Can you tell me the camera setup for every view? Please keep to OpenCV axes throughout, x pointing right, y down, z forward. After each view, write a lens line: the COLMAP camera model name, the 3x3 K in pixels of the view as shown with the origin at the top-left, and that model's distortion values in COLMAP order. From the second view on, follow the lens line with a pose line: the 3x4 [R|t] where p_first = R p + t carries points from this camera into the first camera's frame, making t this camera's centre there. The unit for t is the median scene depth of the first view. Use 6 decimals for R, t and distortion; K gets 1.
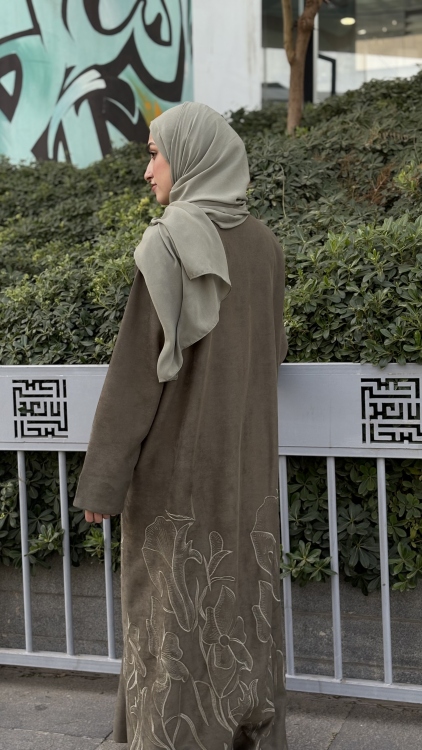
lens RADIAL K [[1103.7, 0, 211.0], [0, 1103.7, 375.0], [0, 0, 1]] dist [0.261795, -1.461814]
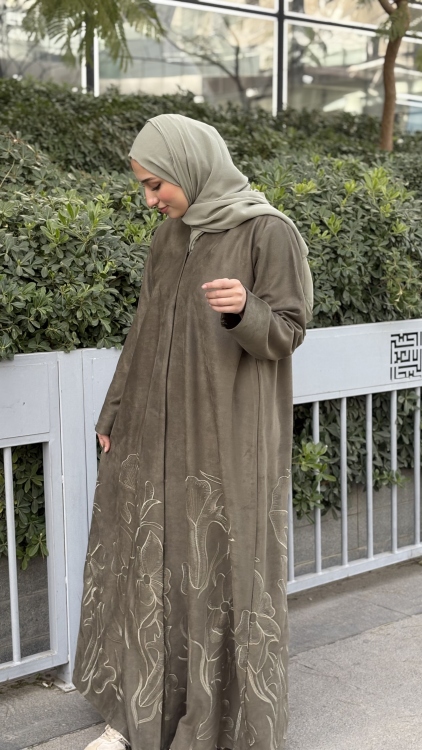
lens RADIAL K [[1103.7, 0, 211.0], [0, 1103.7, 375.0], [0, 0, 1]] dist [0.261795, -1.461814]
pose [[0.515917, -0.062604, 0.854348, -1.351153], [0.090389, 0.995737, 0.018381, 0.008433], [-0.851857, 0.067741, 0.519376, 0.529534]]
